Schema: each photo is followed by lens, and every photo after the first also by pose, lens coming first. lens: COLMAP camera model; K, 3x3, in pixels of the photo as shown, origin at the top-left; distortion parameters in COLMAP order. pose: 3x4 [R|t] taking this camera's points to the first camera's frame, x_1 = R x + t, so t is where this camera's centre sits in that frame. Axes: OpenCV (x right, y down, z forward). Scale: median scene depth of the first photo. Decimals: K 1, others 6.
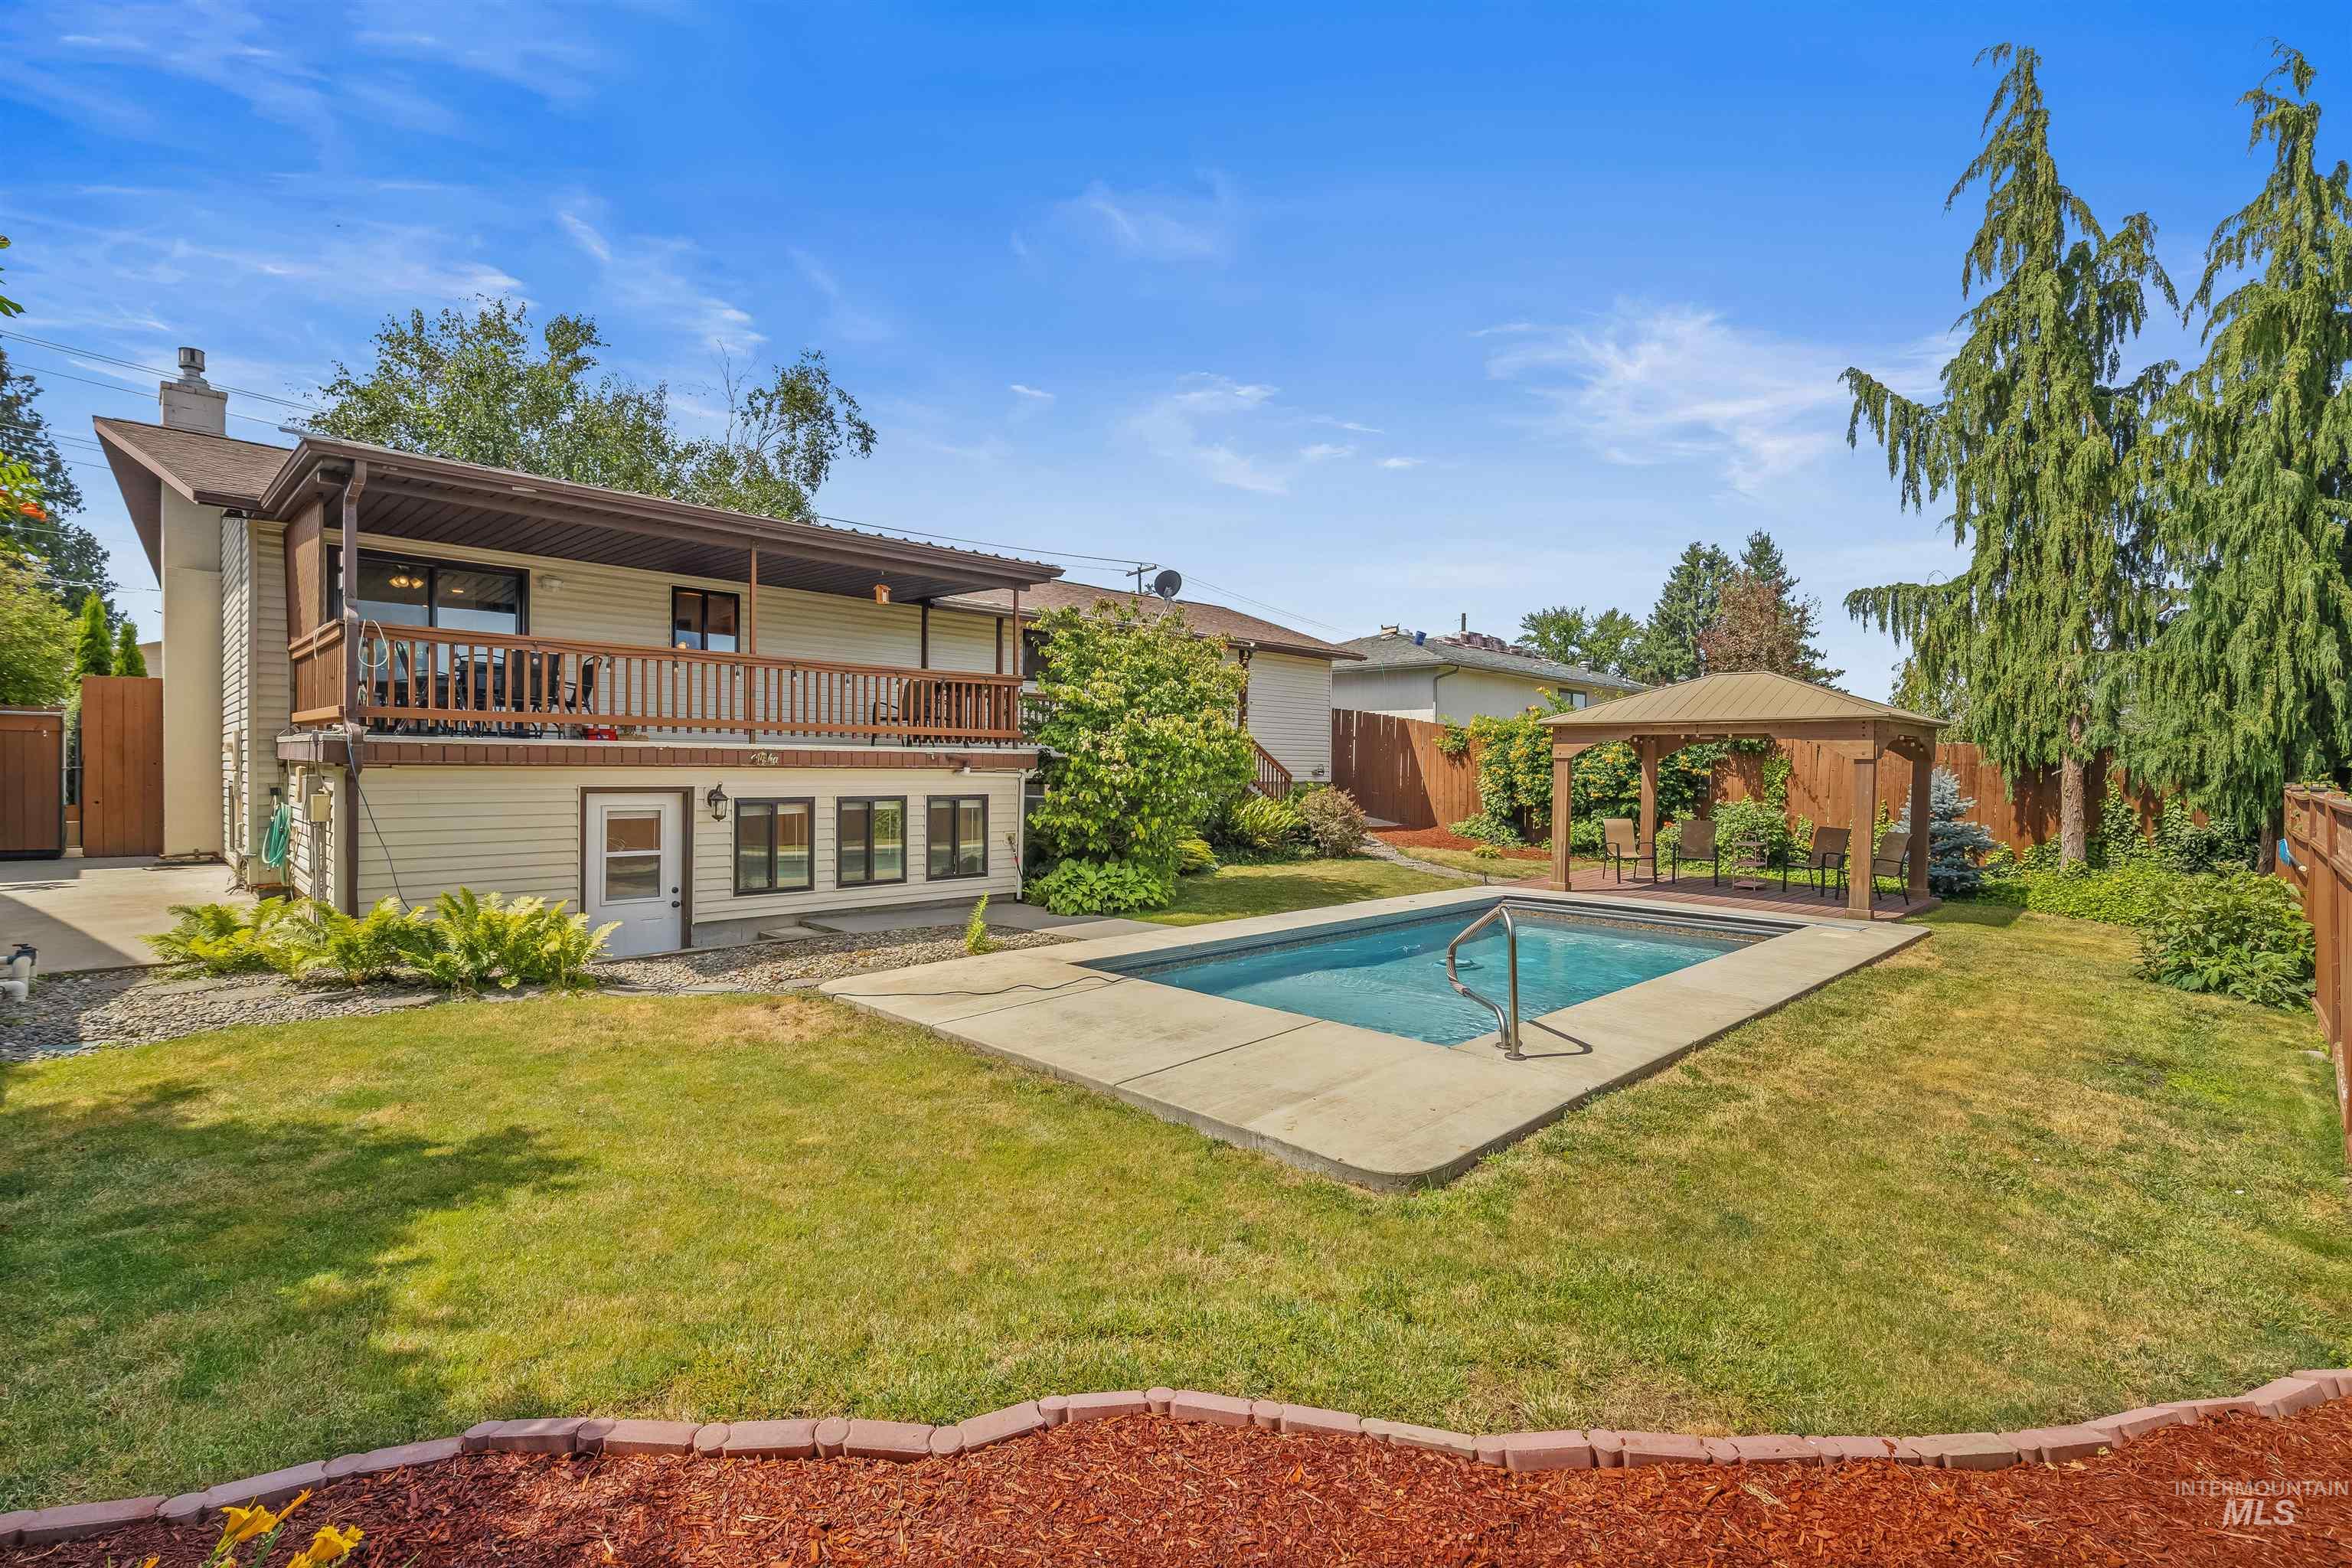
lens RADIAL K [[1063.1, 0, 1175.9], [0, 1063.1, 779.3], [0, 0, 1]] dist [0.002658, 0.000432]
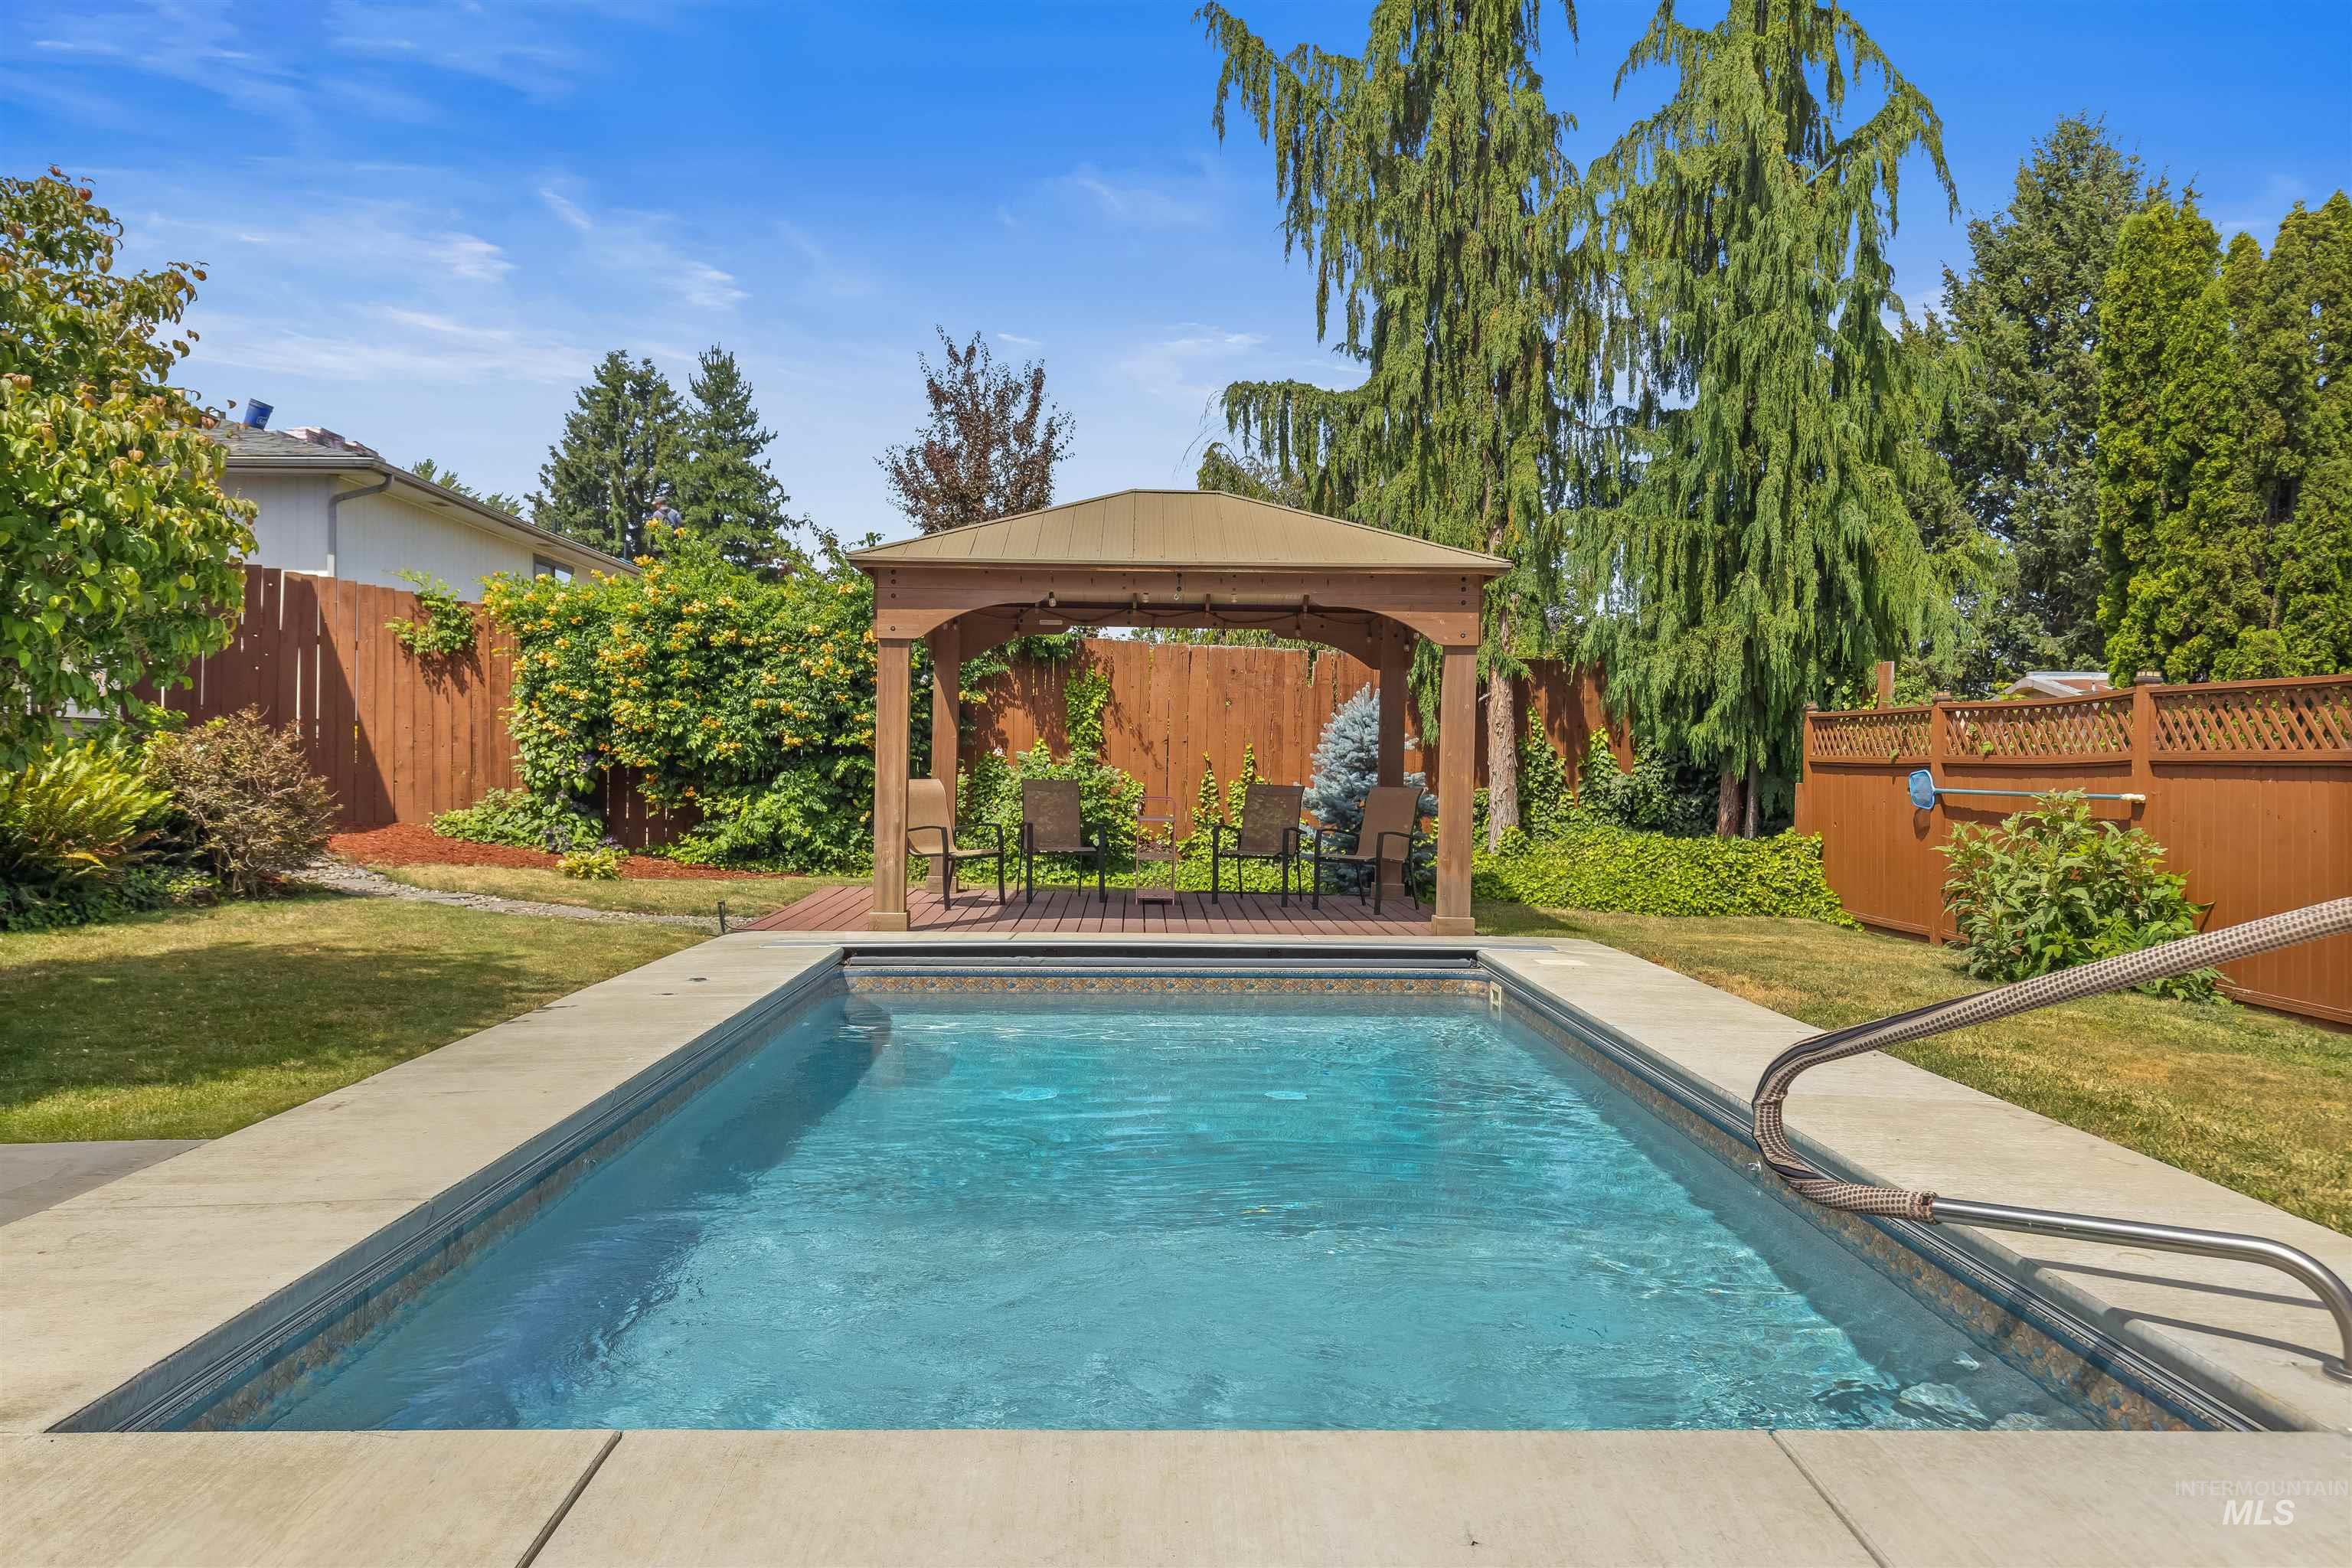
lens RADIAL K [[1810.5, 0, 1180.8], [0, 1810.5, 777.9], [0, 0, 1]] dist [-0.006449, -0.001674]
pose [[0.690041, -0.011298, 0.723682, -0.086301], [0.007211, 0.999936, 0.008735, 0.025482], [-0.723734, -0.000809, 0.690079, 0.291327]]
